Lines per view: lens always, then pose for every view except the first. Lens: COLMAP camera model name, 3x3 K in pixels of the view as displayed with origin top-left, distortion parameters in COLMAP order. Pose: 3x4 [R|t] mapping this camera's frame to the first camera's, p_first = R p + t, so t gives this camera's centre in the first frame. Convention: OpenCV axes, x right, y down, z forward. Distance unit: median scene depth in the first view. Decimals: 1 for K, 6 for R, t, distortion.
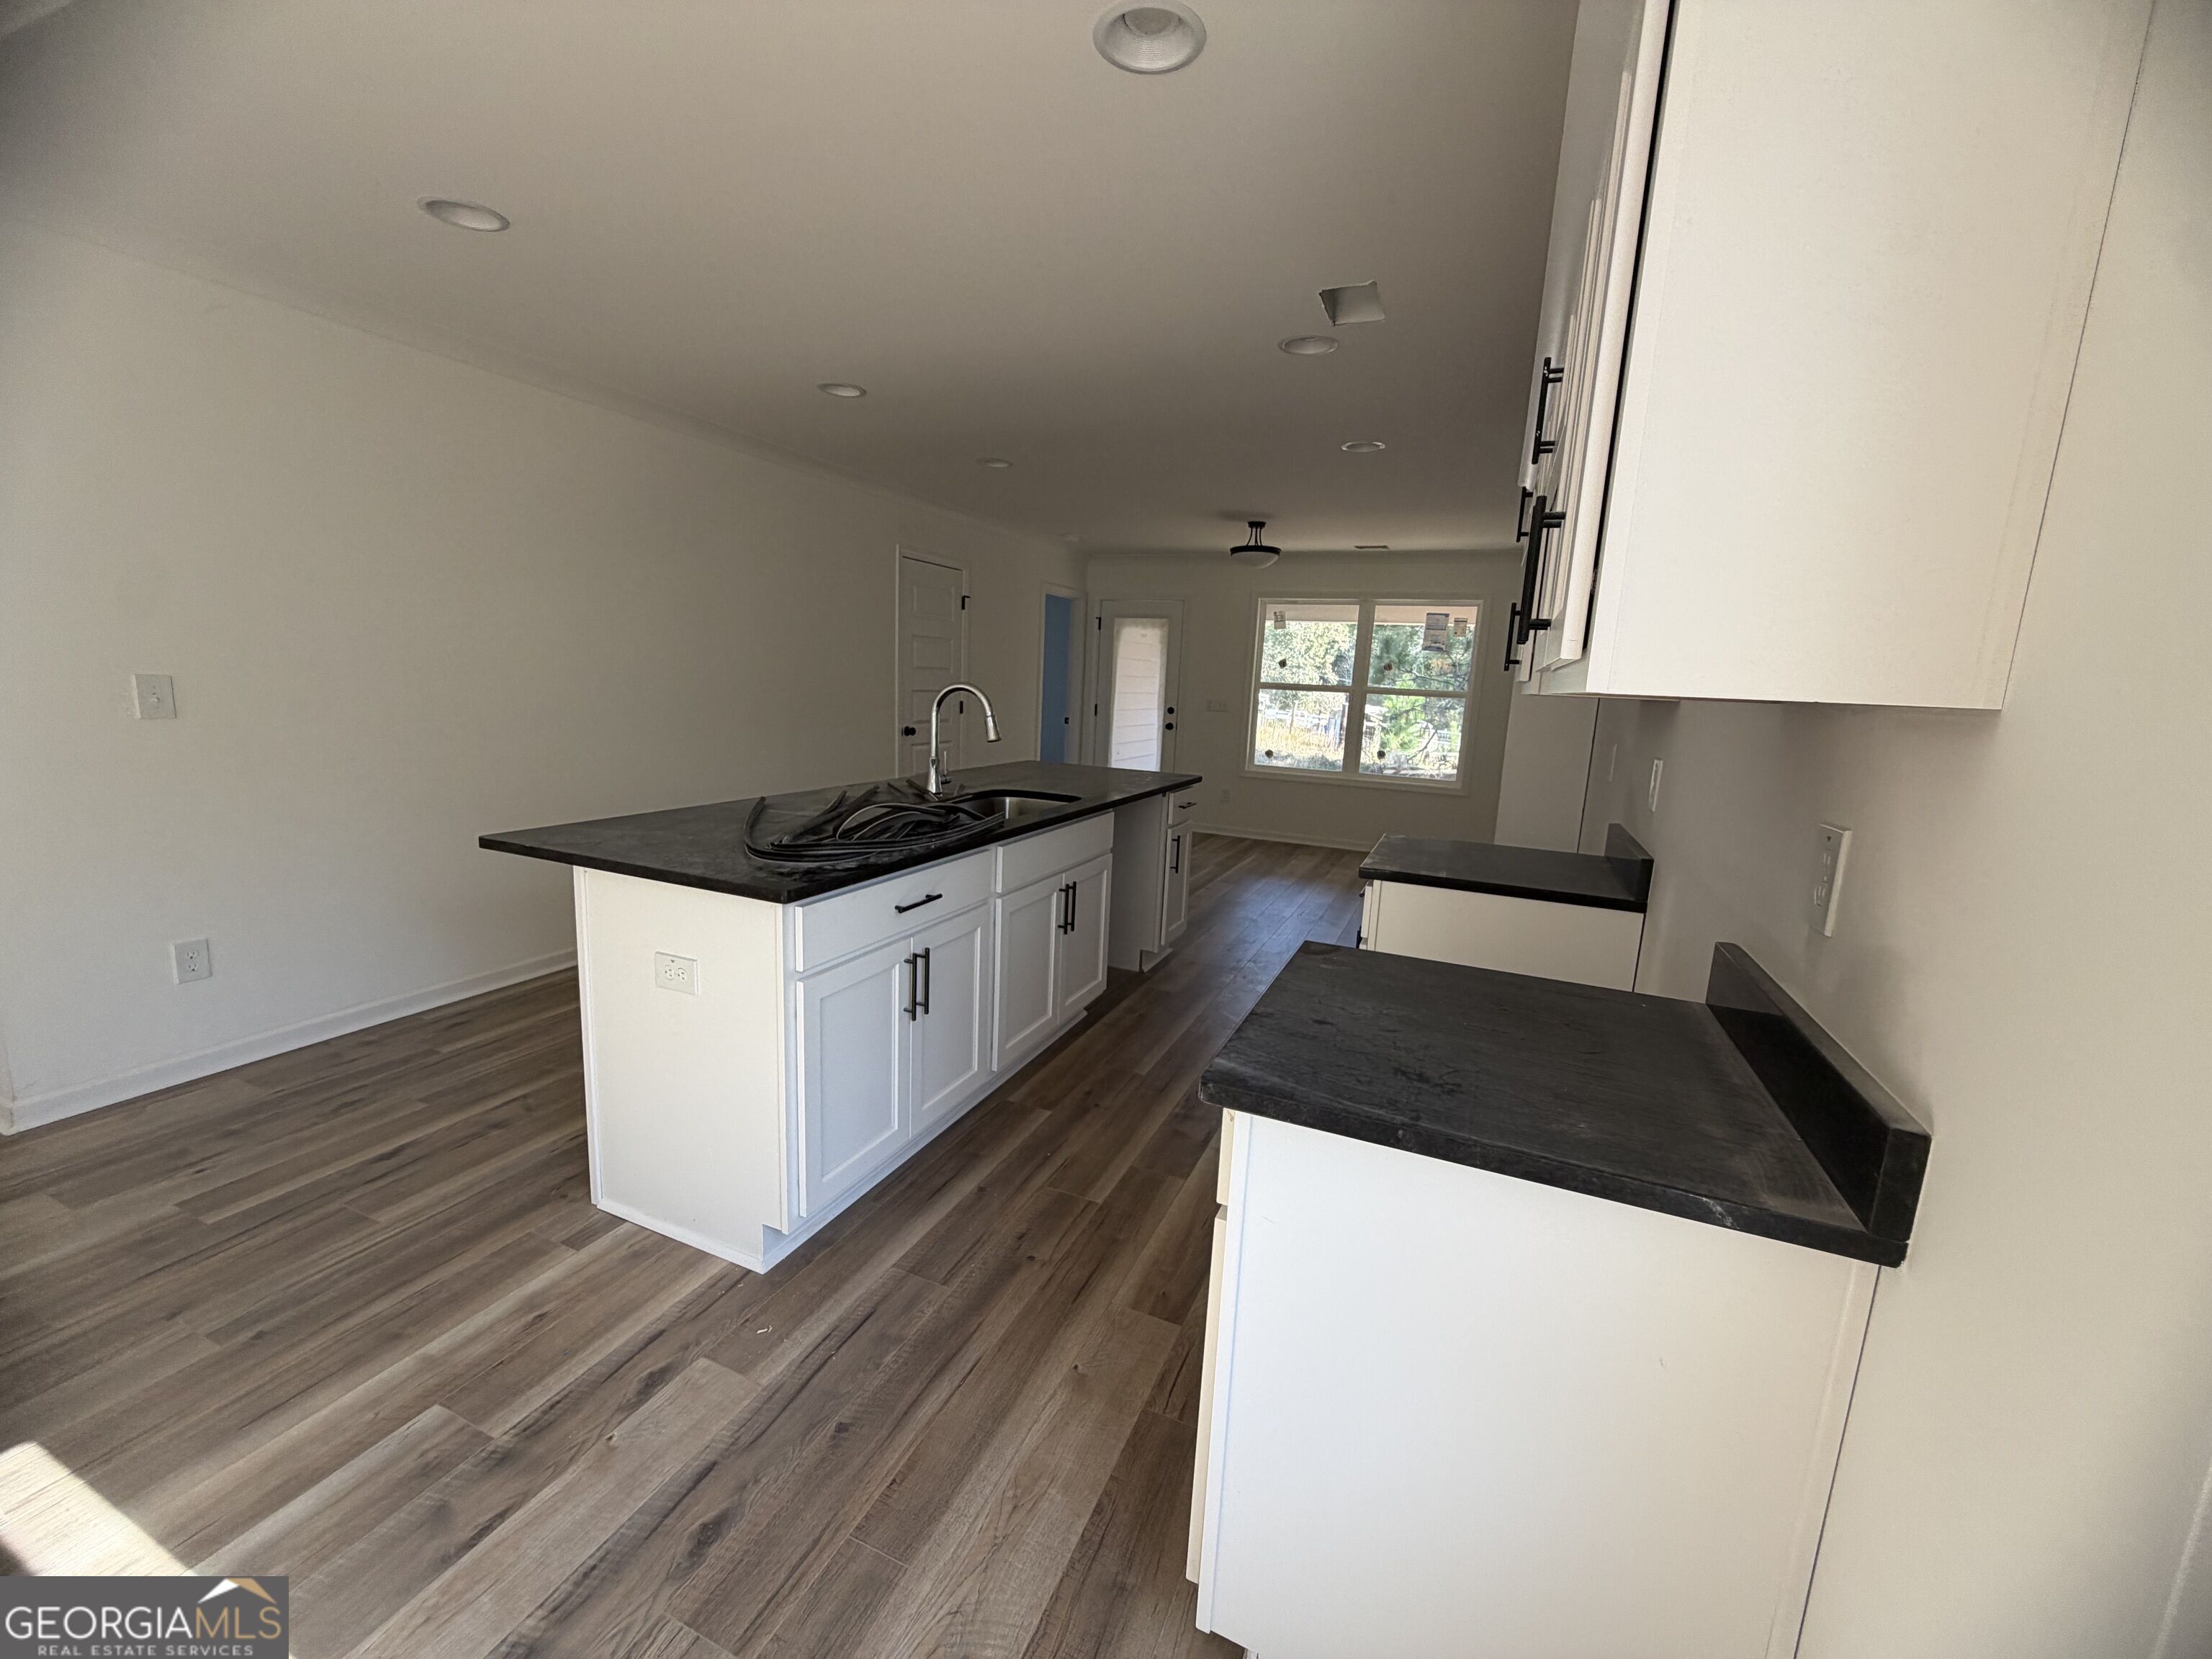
lens RADIAL K [[883.6, 0, 1099.3], [0, 883.6, 833.2], [0, 0, 1]] dist [0.001178, 0.000067]
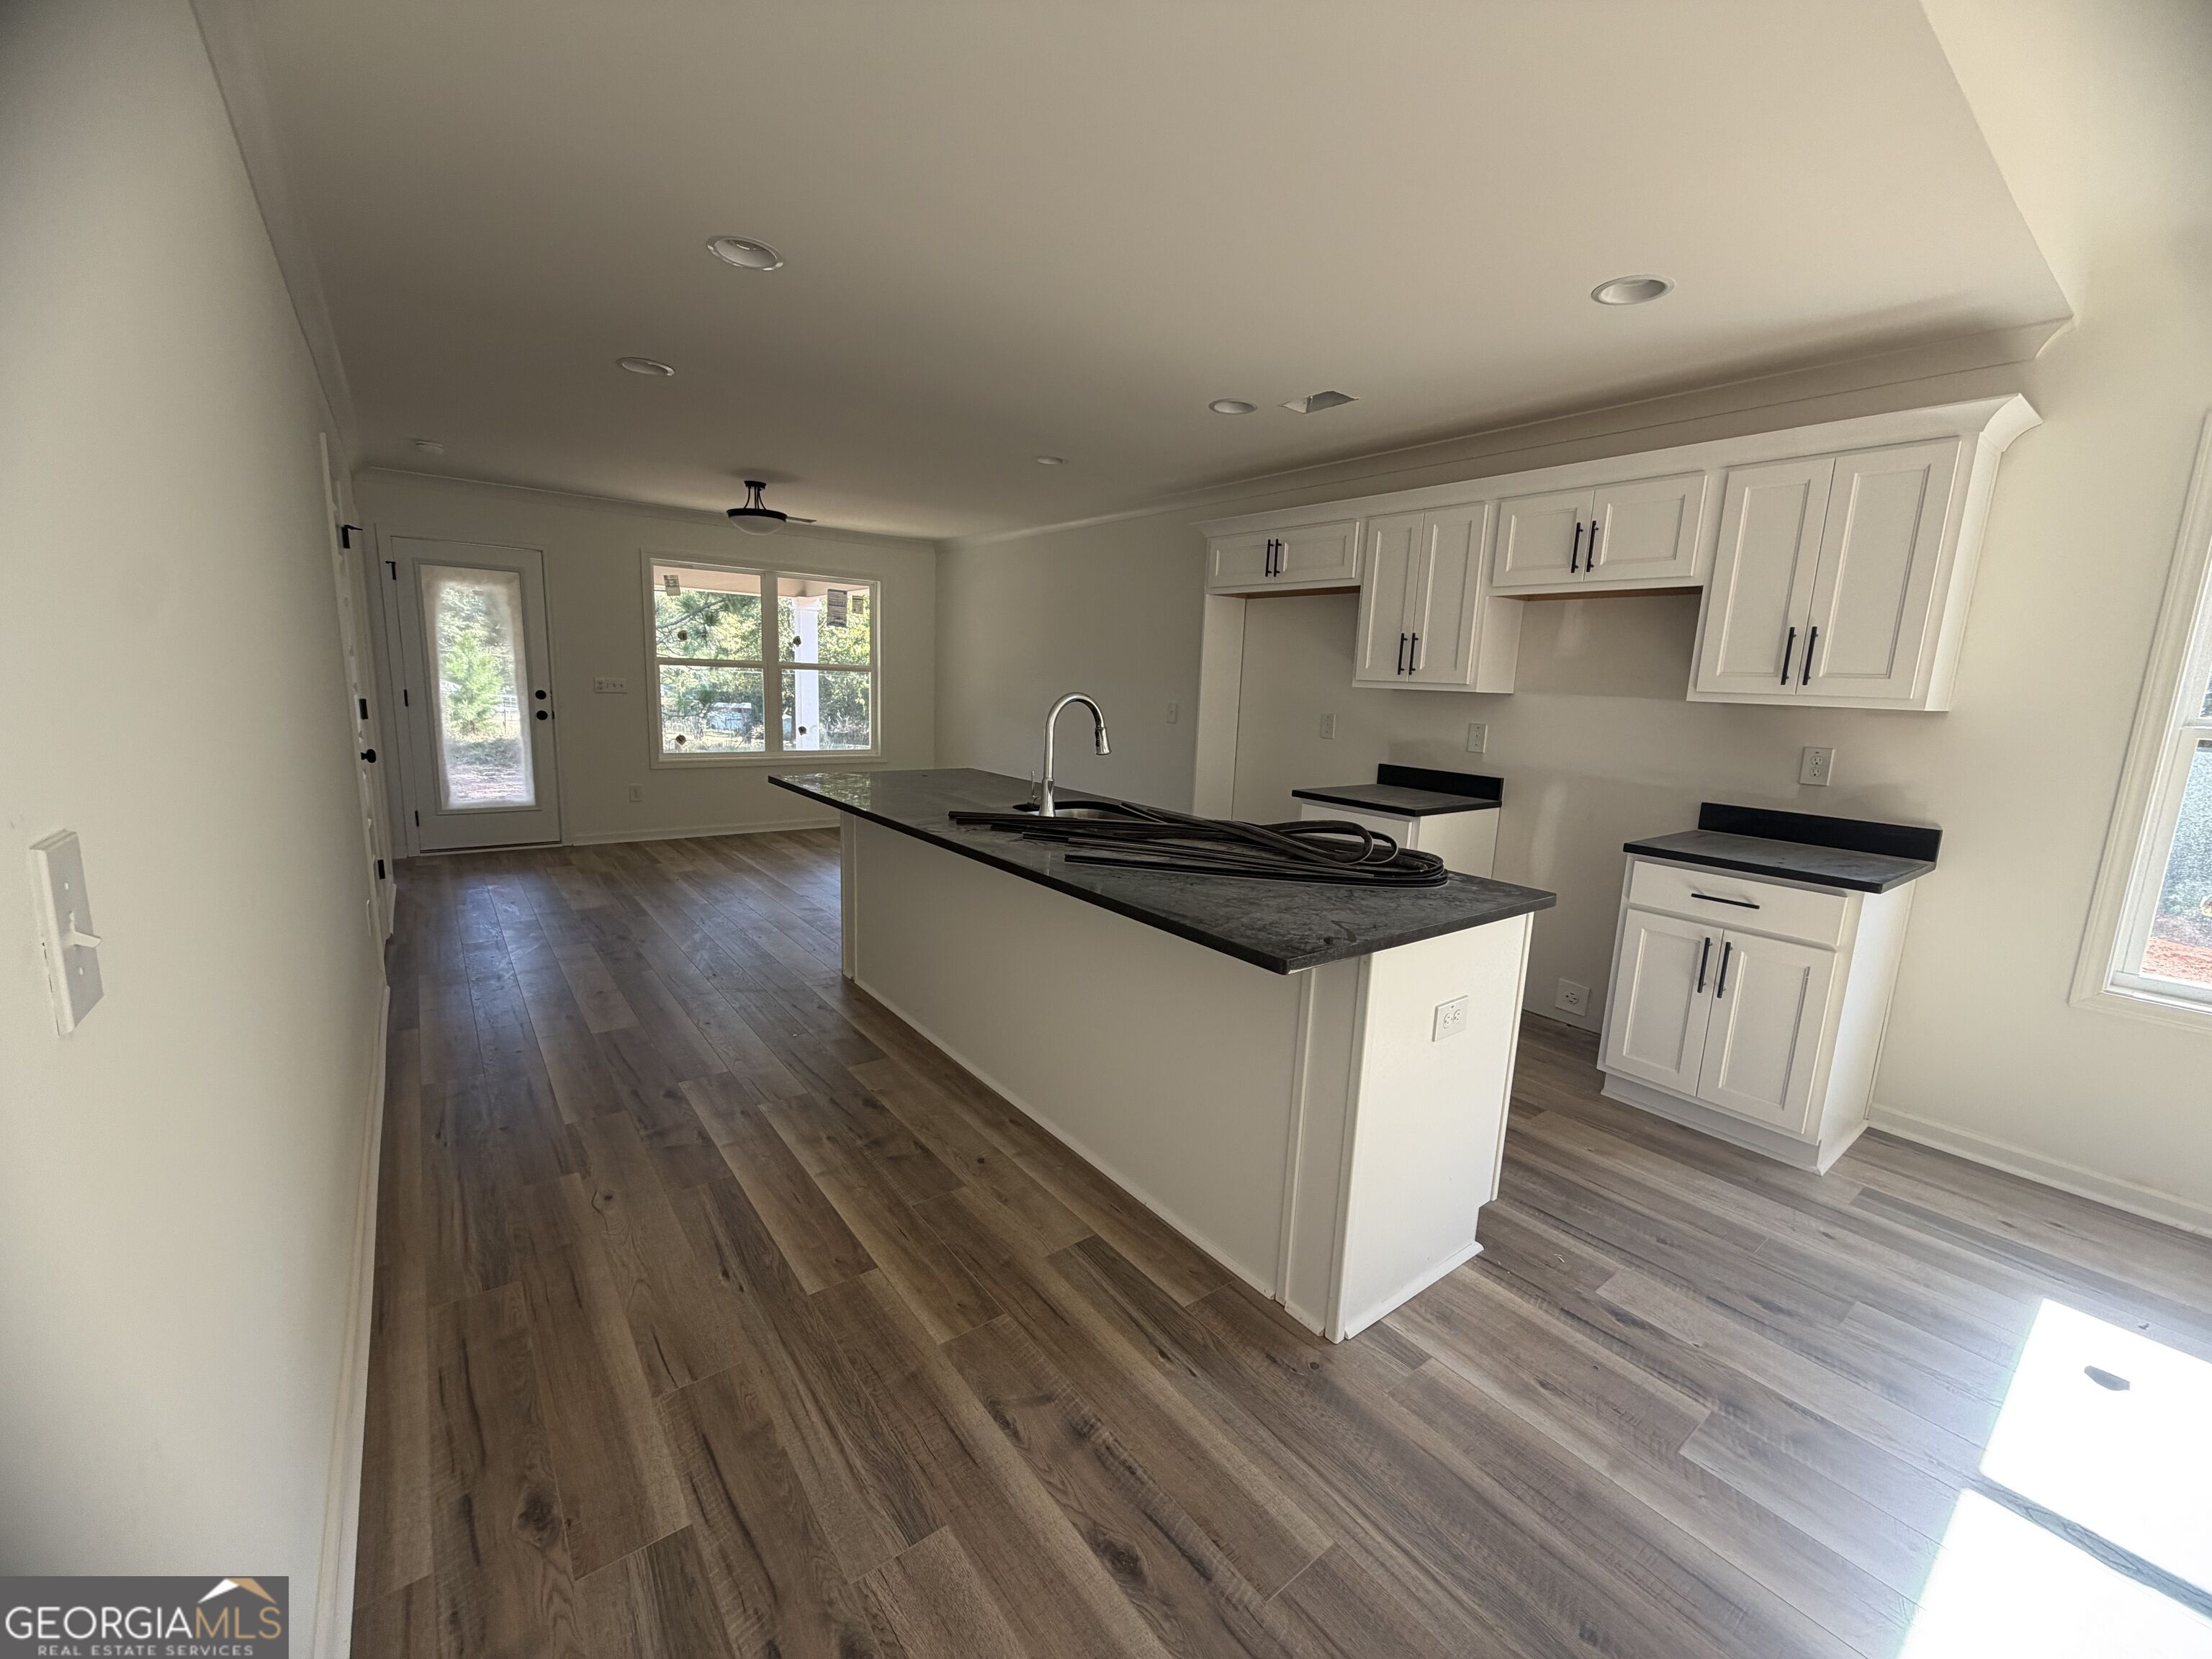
lens RADIAL K [[883.6, 0, 1099.3], [0, 883.6, 833.2], [0, 0, 1]] dist [0.001178, 0.000067]
pose [[0.484279, -0.180461, 0.856100, -1.081392], [0.135474, 0.982162, 0.130400, -0.165317], [-0.864361, 0.052829, 0.500089, 0.613529]]
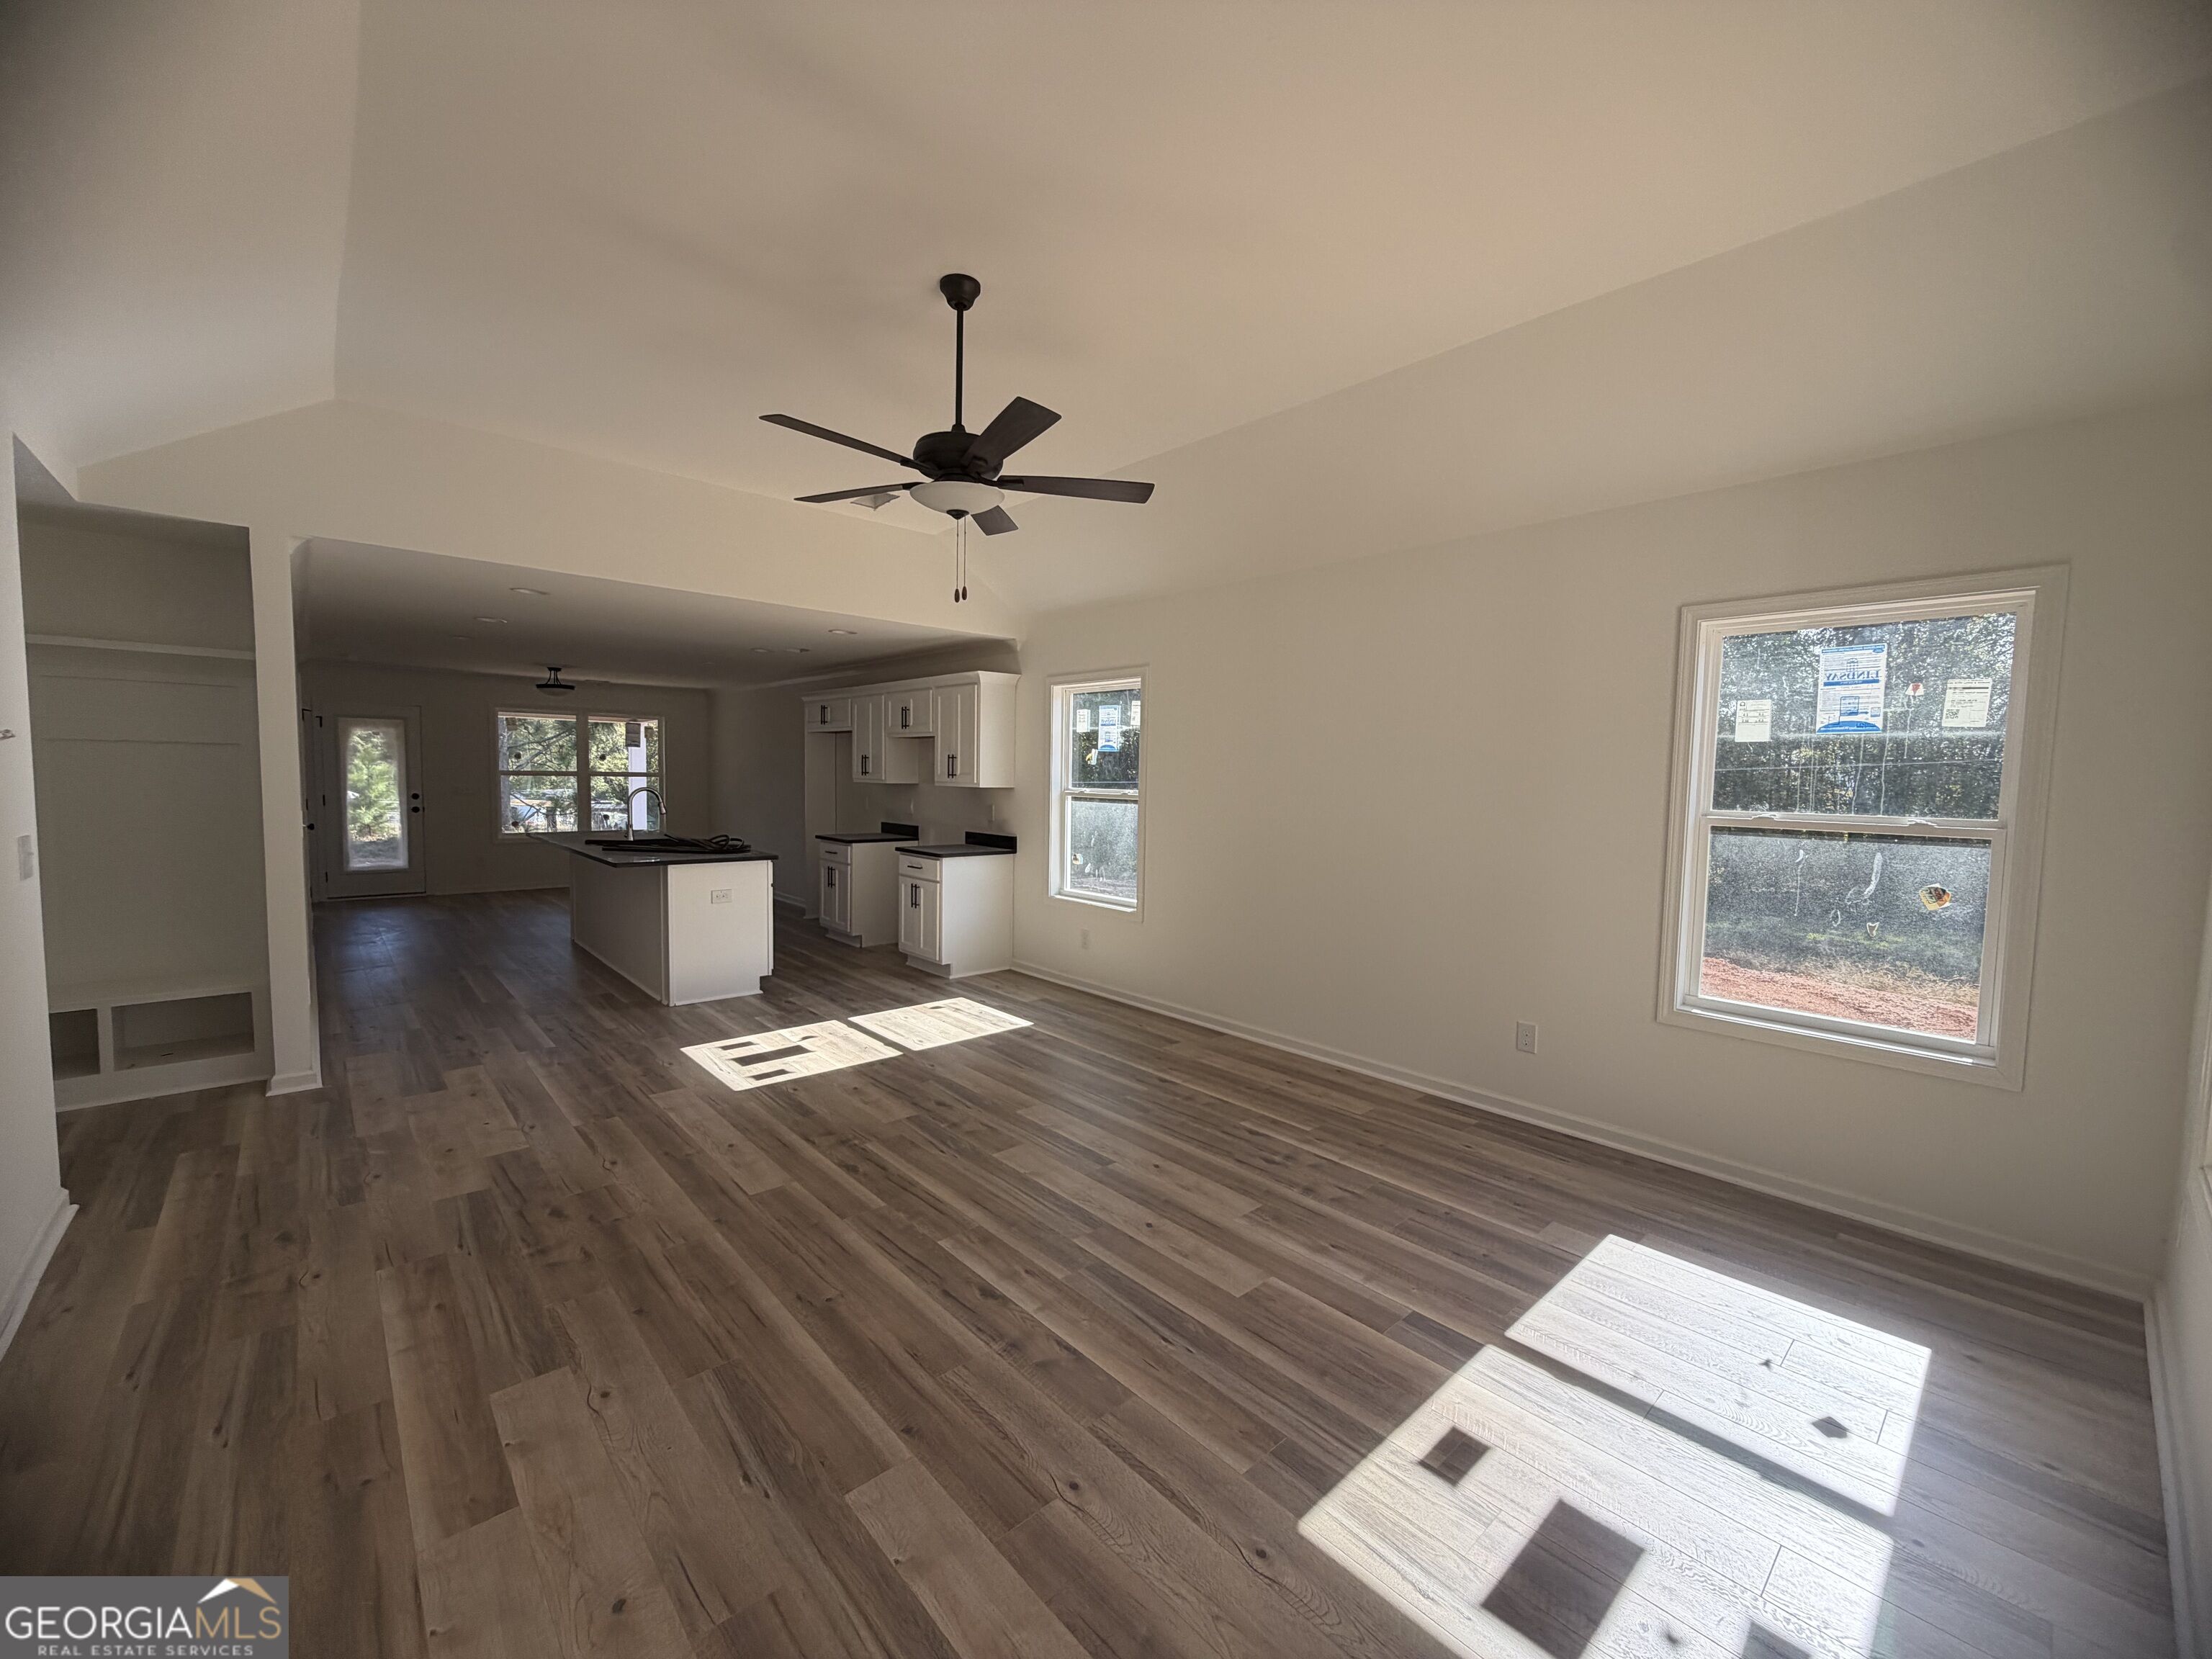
lens RADIAL K [[883.6, 0, 1099.3], [0, 883.6, 833.2], [0, 0, 1]] dist [0.001178, 0.000067]
pose [[0.414369, -0.099996, 0.904599, -1.845153], [0.157843, 0.986779, 0.036777, 0.033641], [-0.896317, 0.127545, 0.424675, -0.958579]]
